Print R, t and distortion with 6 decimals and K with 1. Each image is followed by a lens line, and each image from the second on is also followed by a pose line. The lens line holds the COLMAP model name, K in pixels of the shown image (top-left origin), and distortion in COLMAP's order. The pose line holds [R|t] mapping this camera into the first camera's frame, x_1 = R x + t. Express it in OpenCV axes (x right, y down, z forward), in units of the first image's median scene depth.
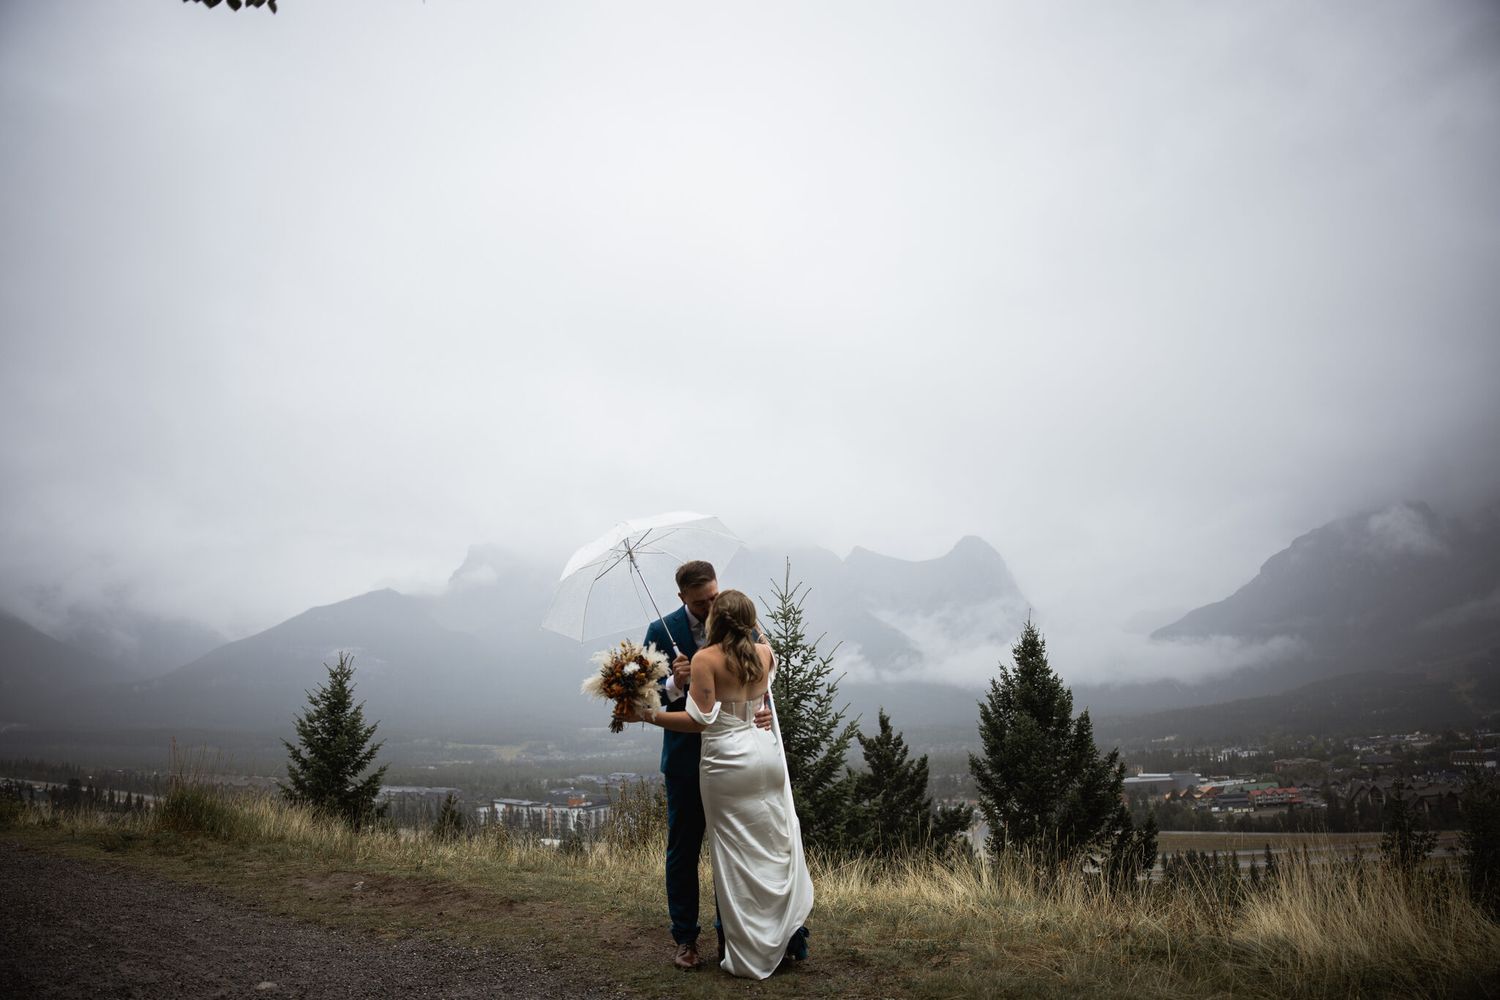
lens RADIAL K [[884.0, 0, 742.9], [0, 884.0, 496.4], [0, 0, 1]] dist [-0.143630, 0.030166]
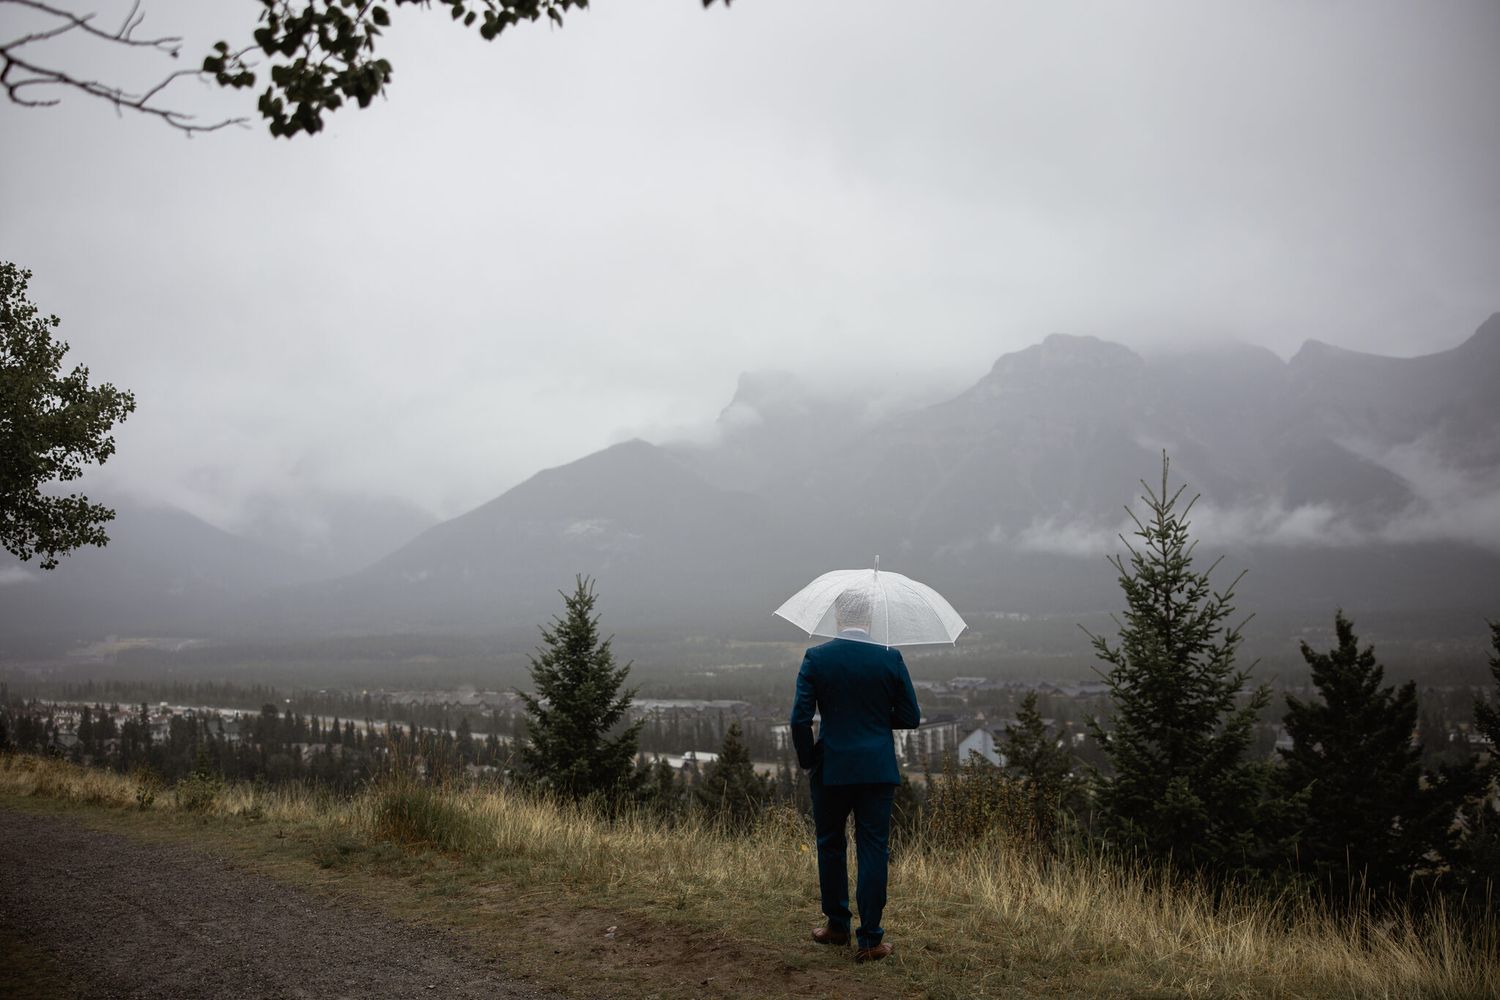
lens RADIAL K [[1257.1, 0, 746.1], [0, 1257.1, 500.9], [0, 0, 1]] dist [-0.105234, 0.131885]
pose [[0.953580, -0.031220, -0.299516, 0.017405], [0.081807, 0.984064, 0.157879, -0.044653], [0.289814, -0.175053, 0.940938, -0.018500]]
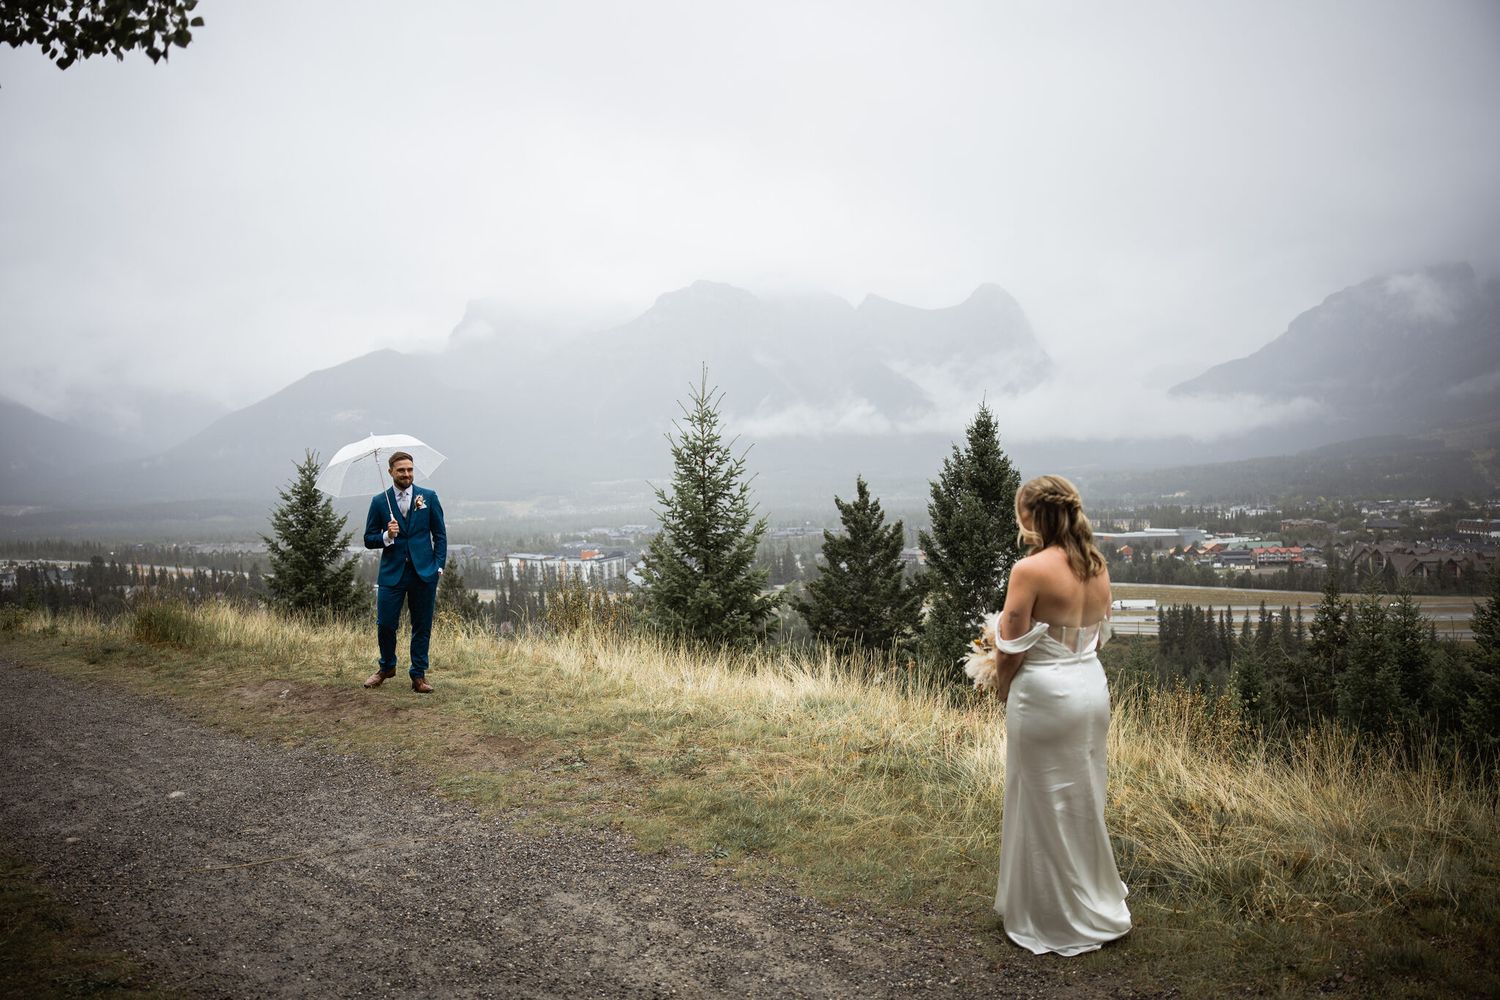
lens RADIAL K [[909.7, 0, 750.0], [0, 909.7, 500.0], [0, 0, 1]] dist [-0.152220, 0.038837]
pose [[0.999908, -0.009535, -0.009669, 0.068513], [0.011864, 0.959806, 0.280412, -0.043608], [0.006607, -0.280501, 0.959831, -0.034873]]
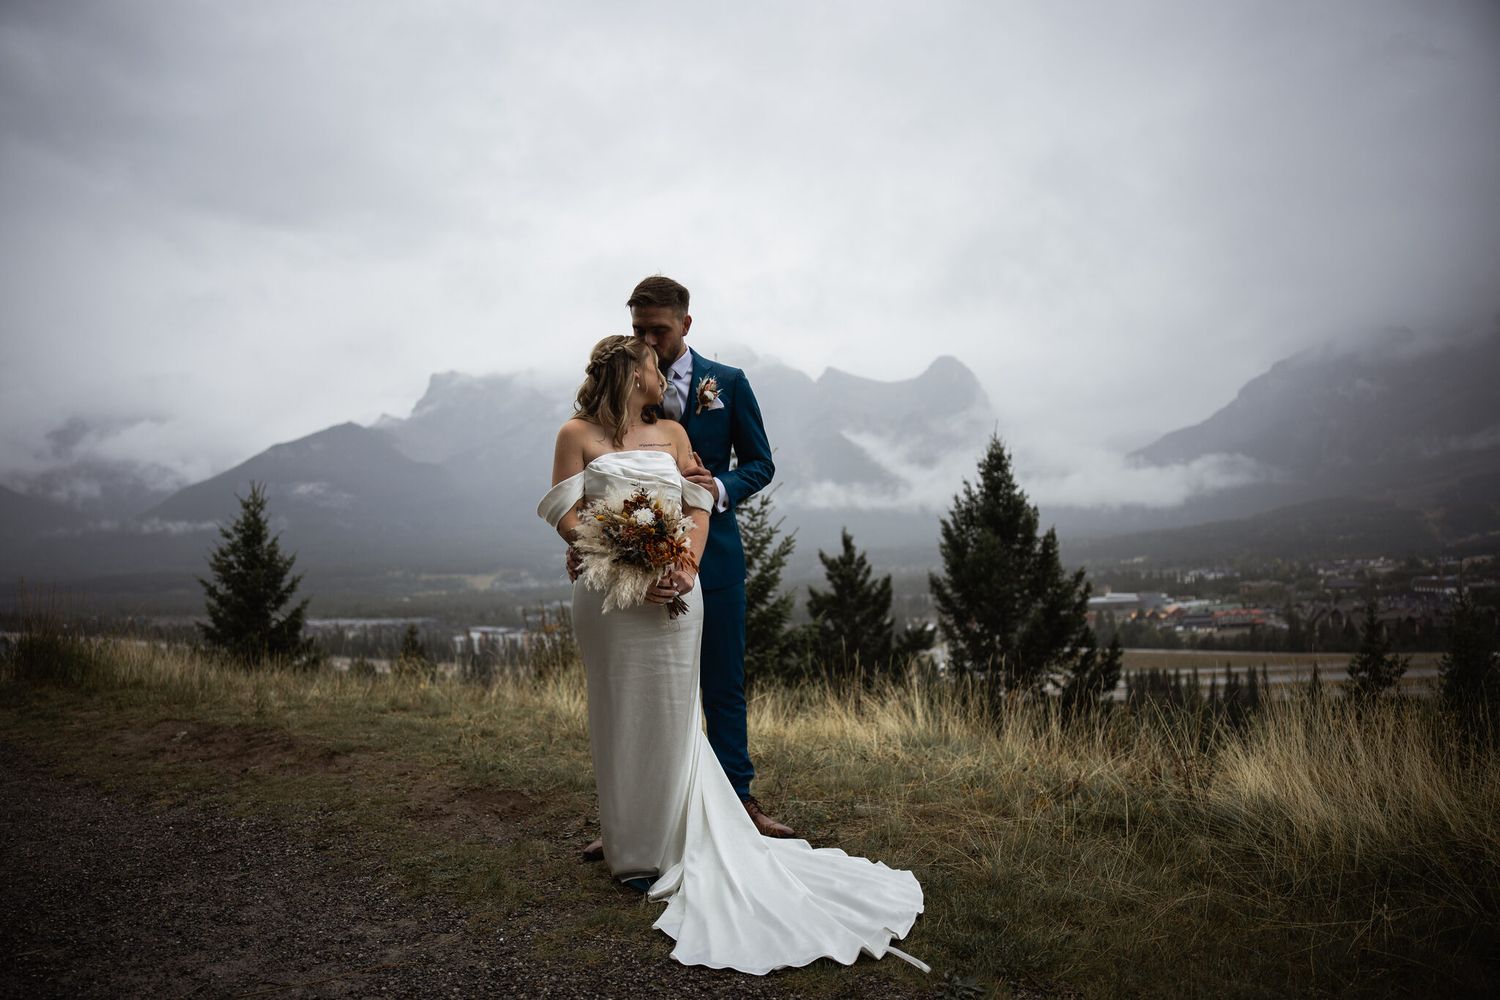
lens RADIAL K [[898.2, 0, 737.0], [0, 898.2, 502.5], [0, 0, 1]] dist [-0.150797, 0.036990]
pose [[0.999596, -0.017526, 0.022356, 0.029561], [0.012625, 0.979088, 0.203043, 0.019781], [-0.025447, -0.202679, 0.978915, 0.059446]]
